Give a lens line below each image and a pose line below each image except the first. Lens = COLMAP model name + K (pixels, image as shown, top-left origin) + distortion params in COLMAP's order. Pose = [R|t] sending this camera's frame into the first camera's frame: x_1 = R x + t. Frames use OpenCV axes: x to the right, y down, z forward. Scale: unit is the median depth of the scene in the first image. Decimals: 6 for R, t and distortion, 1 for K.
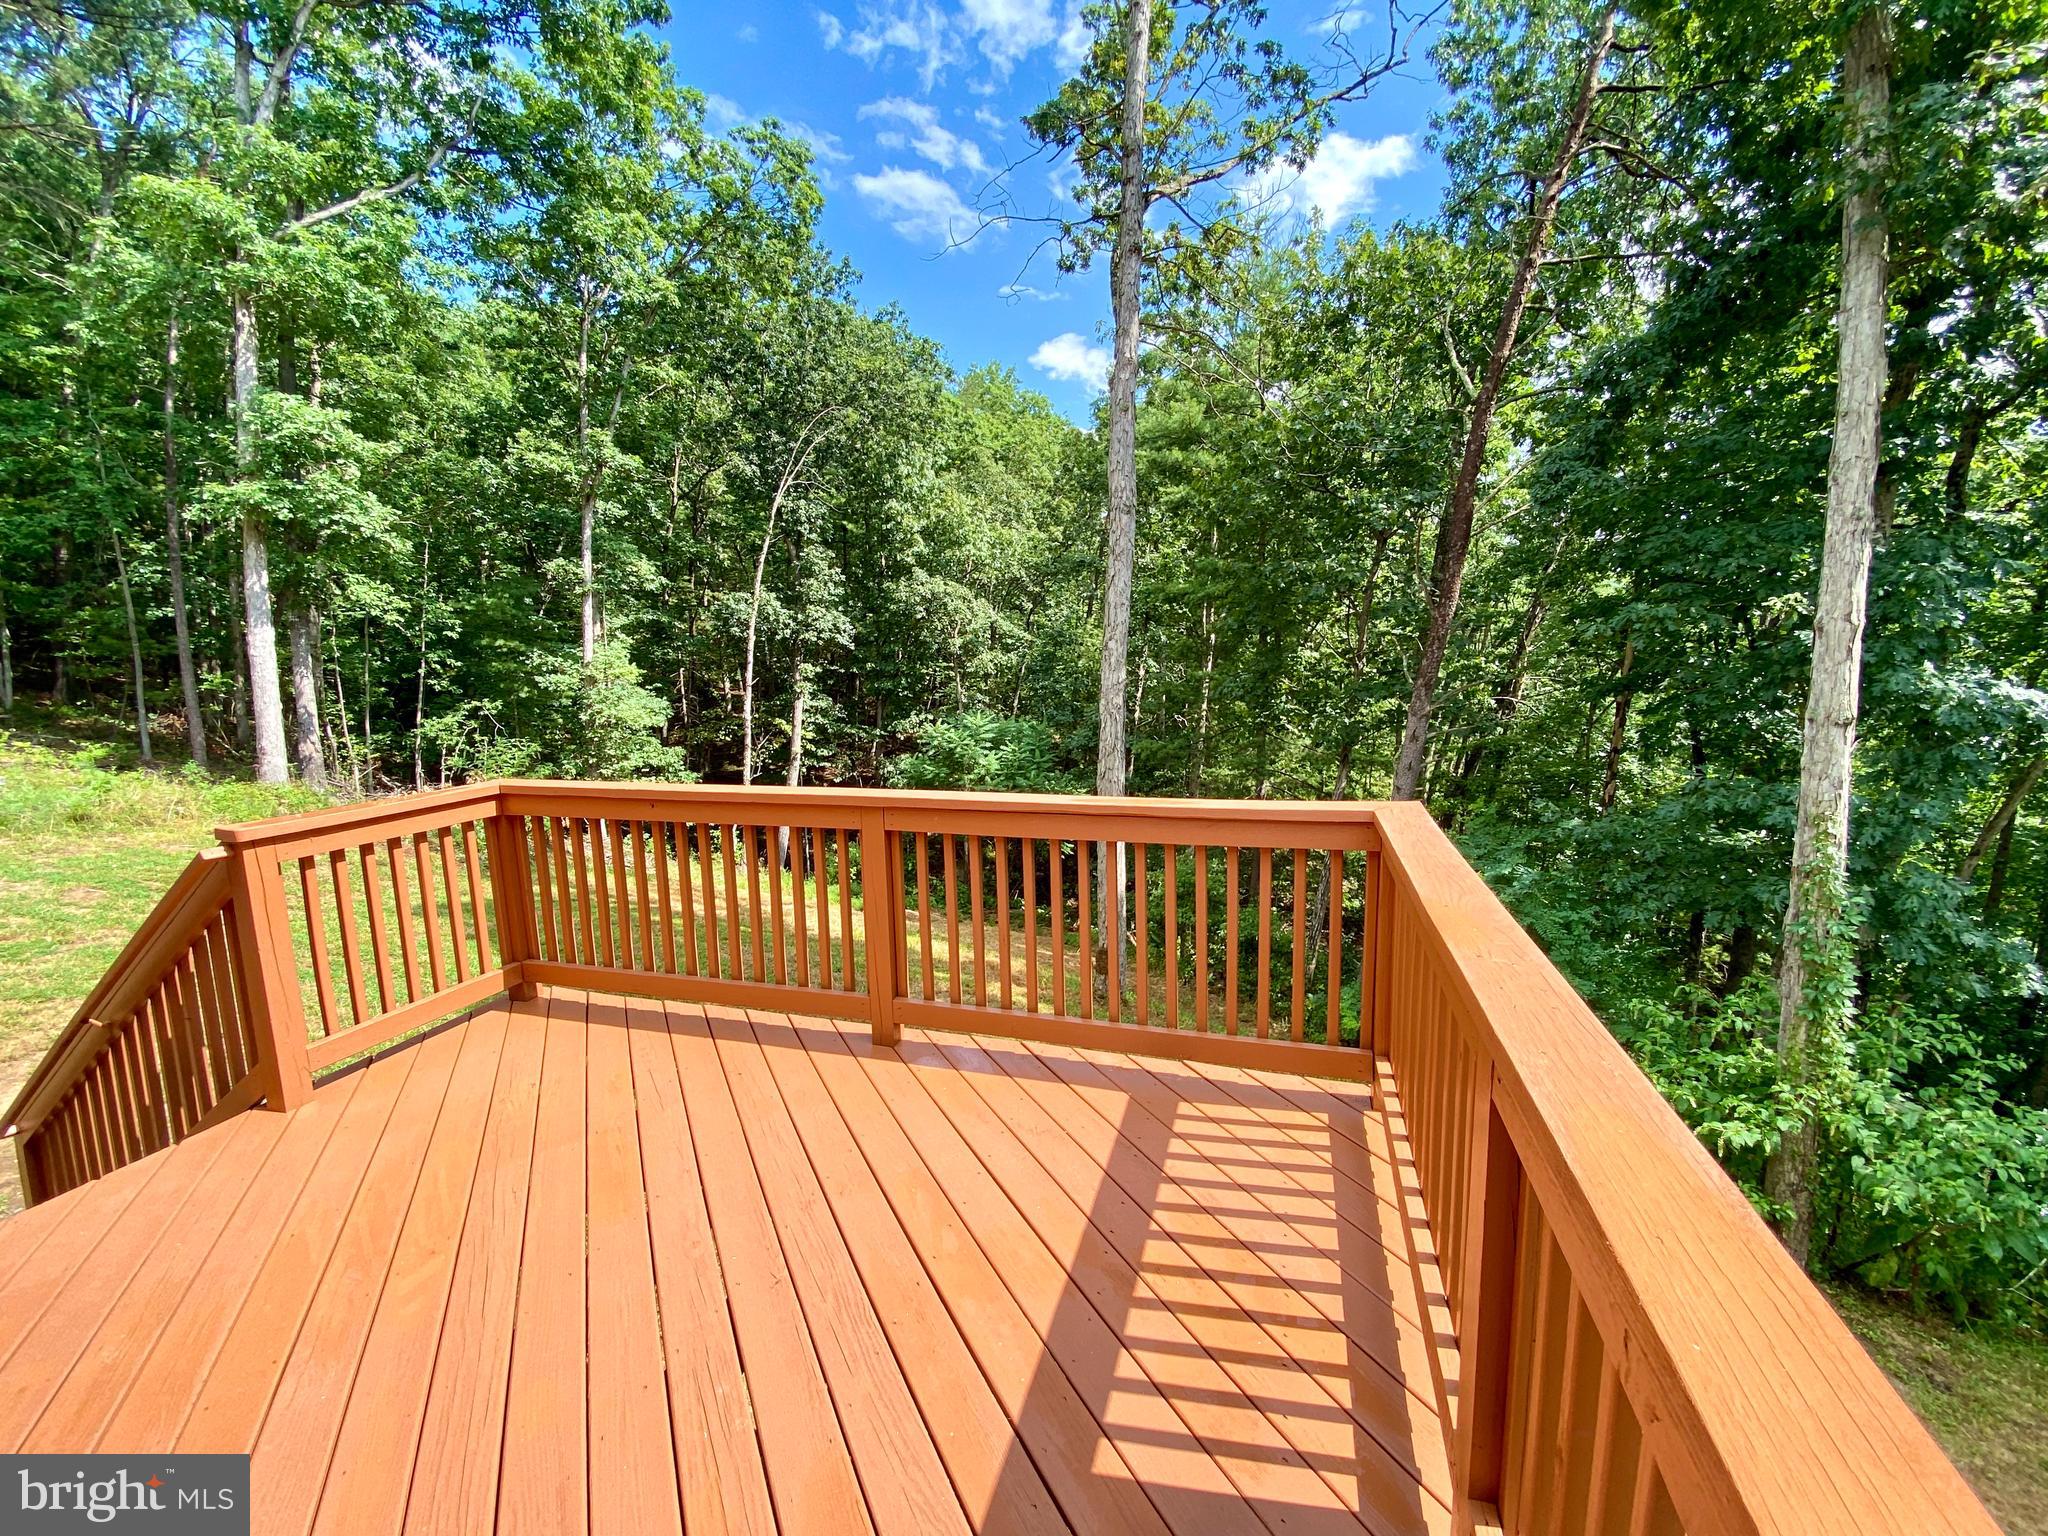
lens RADIAL K [[835.0, 0, 1026.6], [0, 835.0, 773.0], [0, 0, 1]] dist [0.014056, -0.012983]
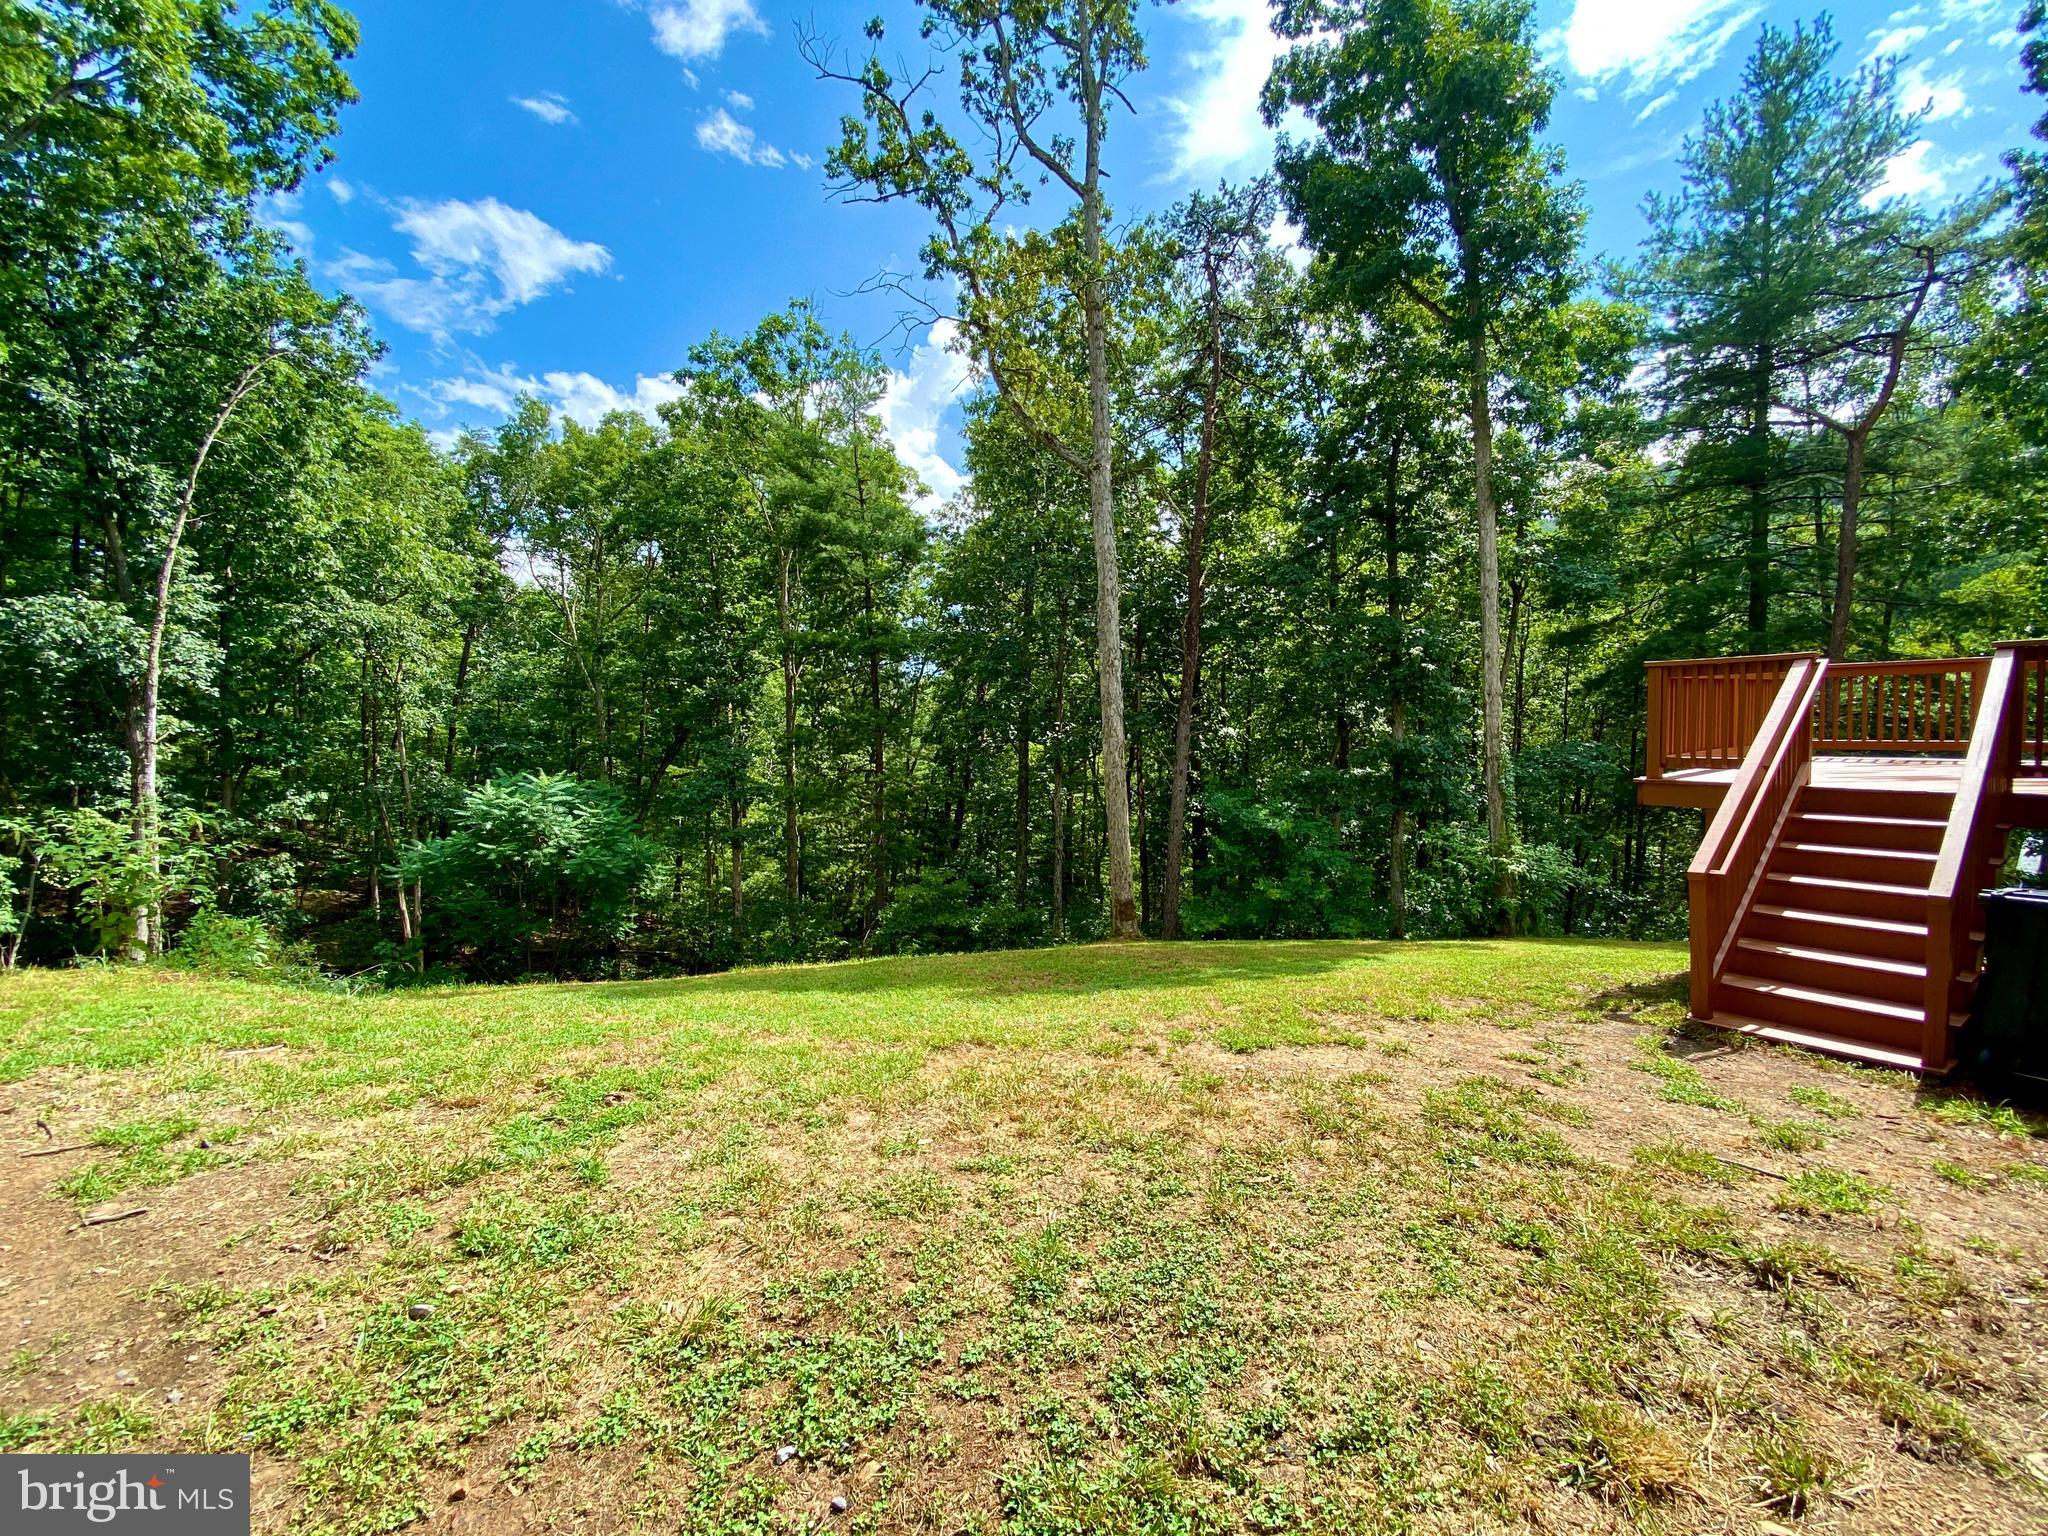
lens RADIAL K [[835.0, 0, 1018.2], [0, 835.0, 772.1], [0, 0, 1]] dist [0.014056, -0.012983]
pose [[0.623423, -0.044915, 0.780593, -0.337886], [0.125120, 0.991214, -0.042893, 0.017762], [-0.771808, 0.124408, 0.623566, 0.114773]]
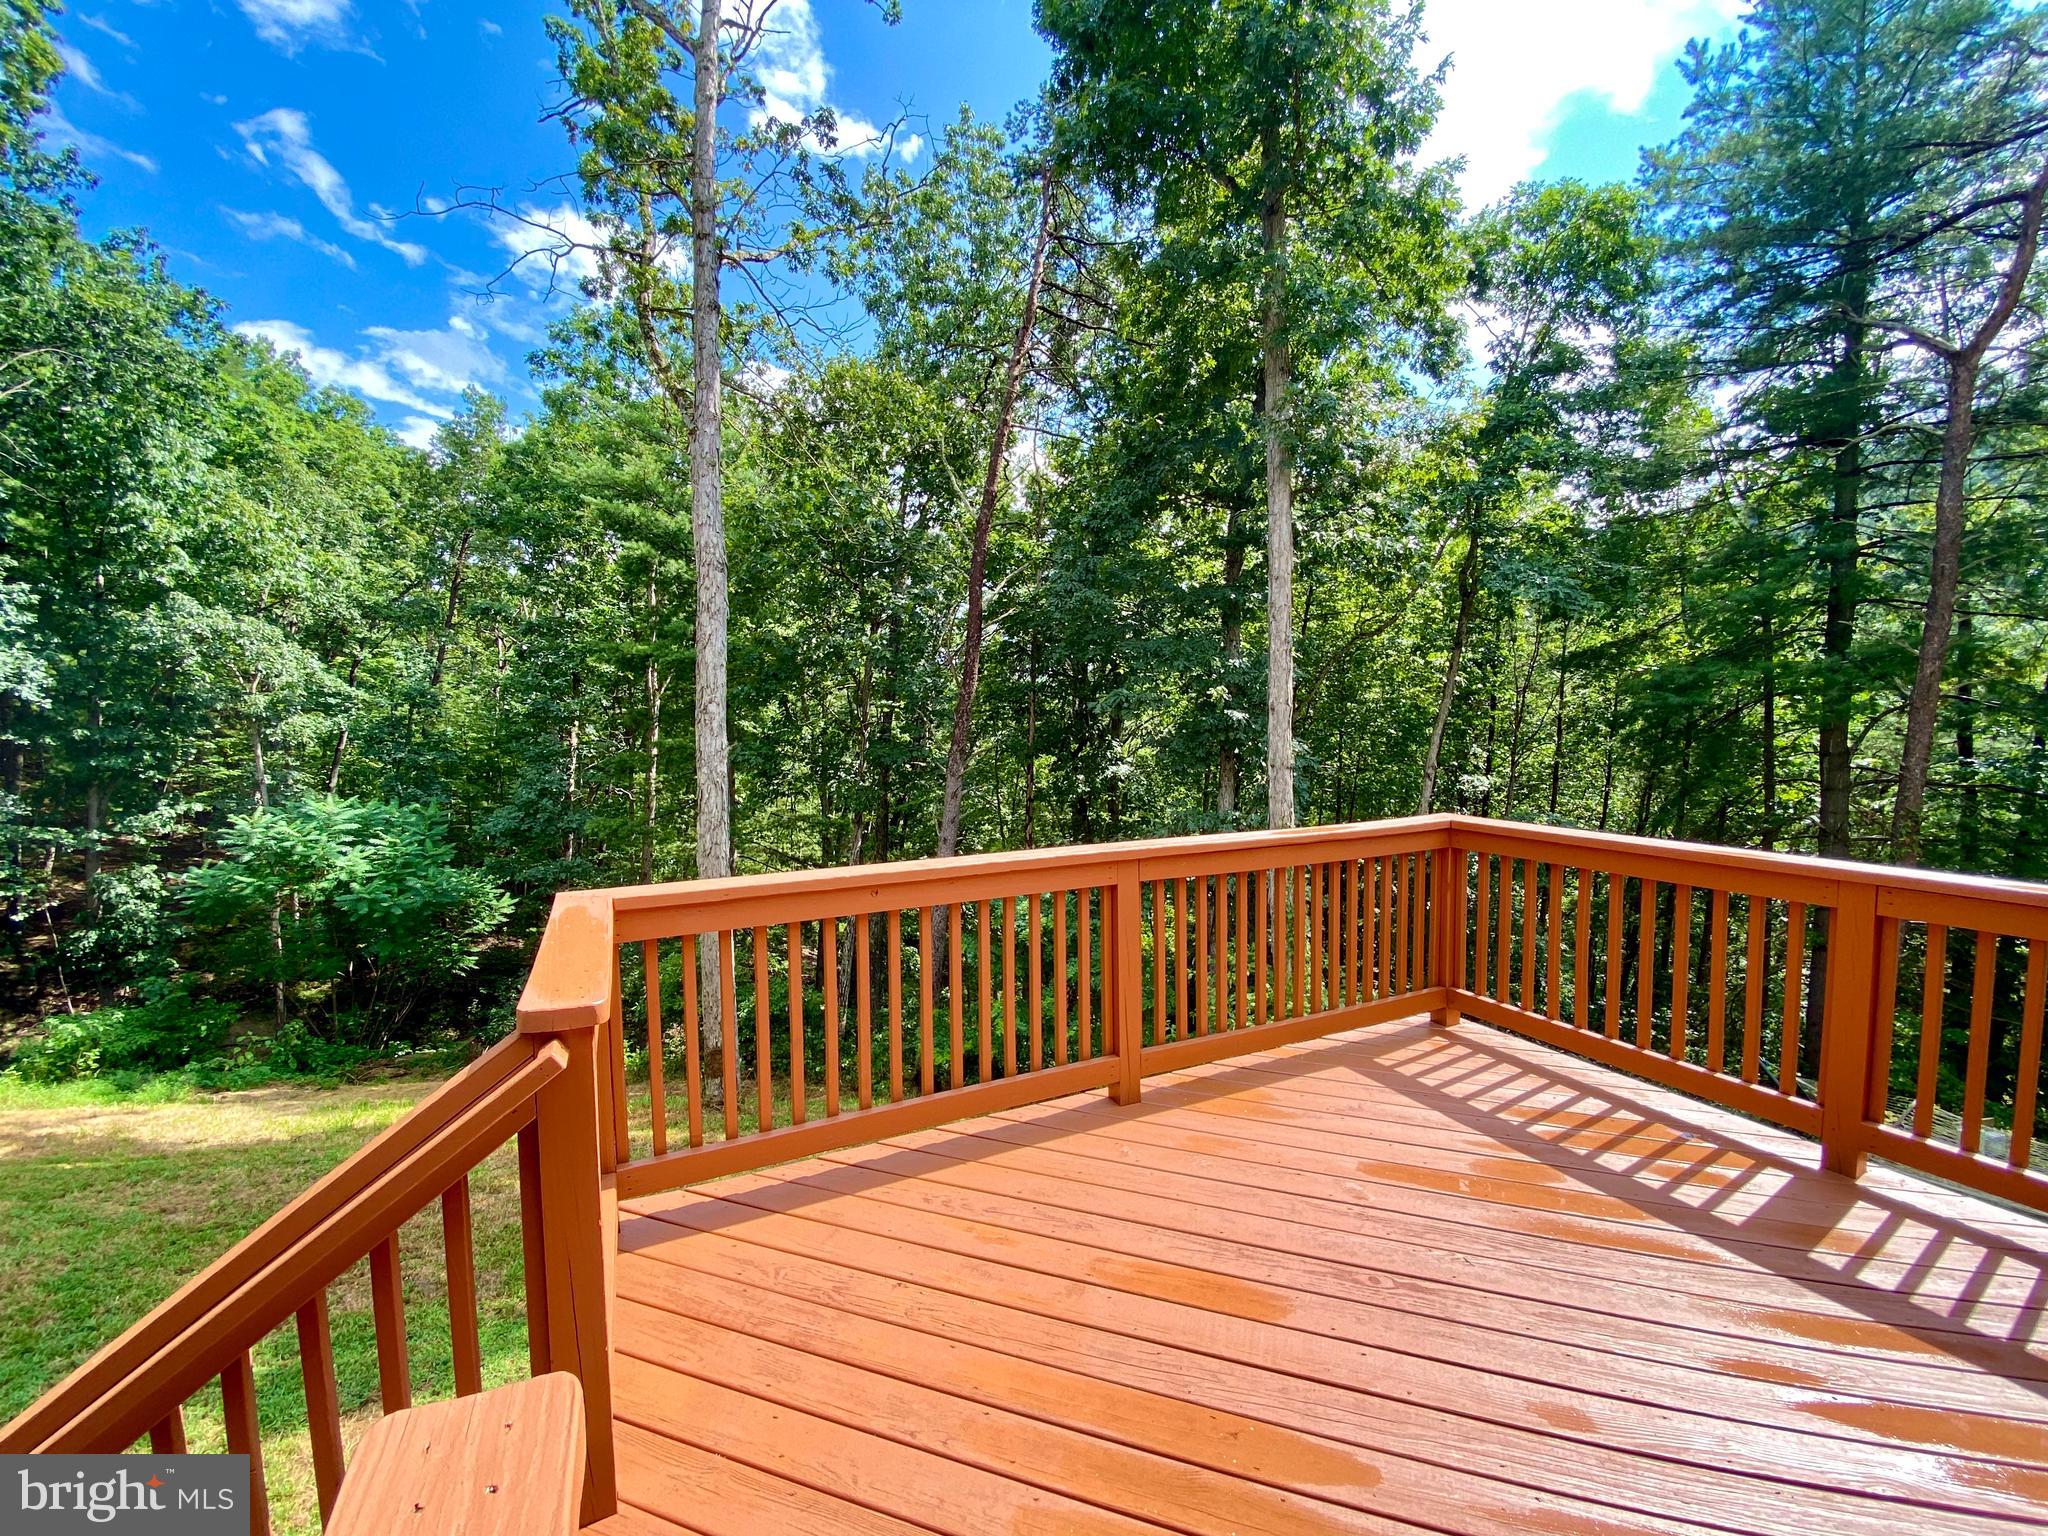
lens RADIAL K [[835.0, 0, 1038.2], [0, 835.0, 763.0], [0, 0, 1]] dist [0.014056, -0.012983]
pose [[0.734054, -0.025912, 0.678596, -0.083560], [0.088495, 0.994401, -0.057757, -0.002681], [-0.673300, 0.102449, 0.732237, 0.027560]]
